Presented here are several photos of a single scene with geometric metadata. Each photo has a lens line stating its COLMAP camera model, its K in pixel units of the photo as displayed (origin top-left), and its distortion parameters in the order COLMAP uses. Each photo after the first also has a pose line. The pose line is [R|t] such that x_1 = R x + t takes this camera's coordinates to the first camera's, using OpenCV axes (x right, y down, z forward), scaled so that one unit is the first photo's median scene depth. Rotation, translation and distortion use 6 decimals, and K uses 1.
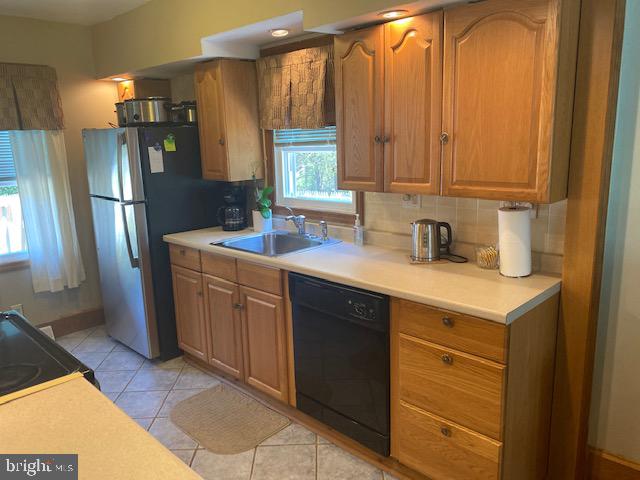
lens RADIAL K [[486.6, 0, 317.4], [0, 486.6, 233.5], [0, 0, 1]] dist [0.053104, -0.085566]
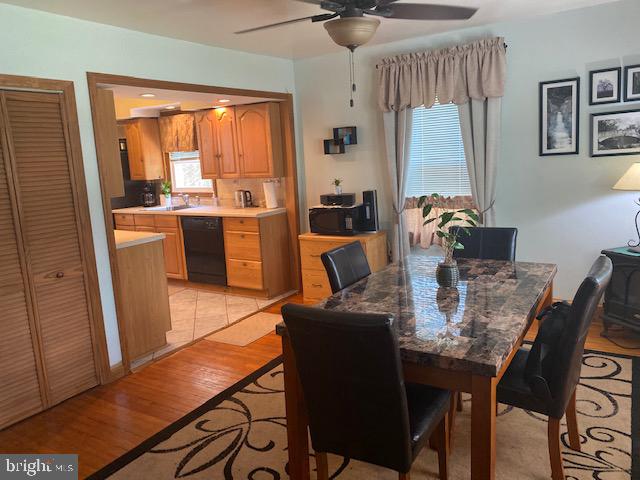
lens RADIAL K [[486.6, 0, 318.5], [0, 486.6, 238.1], [0, 0, 1]] dist [0.053104, -0.085566]
pose [[0.977087, -0.054731, 0.205685, 0.080166], [0.061188, 0.997809, -0.025160, 0.237178], [-0.203857, 0.037169, 0.978295, -1.135499]]
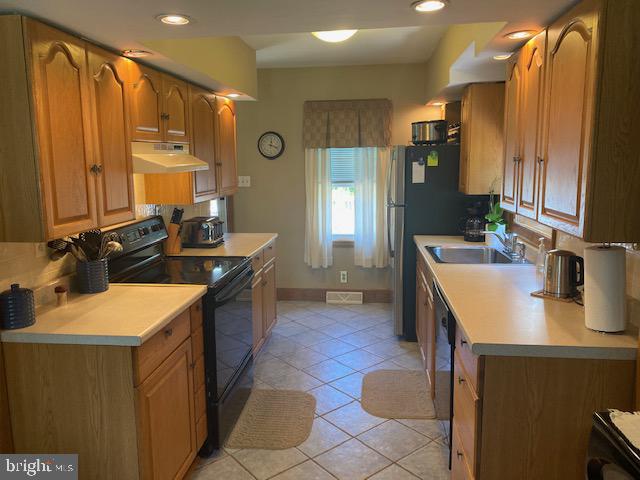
lens RADIAL K [[486.6, 0, 317.1], [0, 486.6, 227.6], [0, 0, 1]] dist [0.053104, -0.085566]
pose [[0.615235, 0.129698, -0.777602, 0.528858], [-0.156566, 0.986828, 0.040721, -0.030077], [0.772640, 0.096693, 0.627437, 0.074983]]
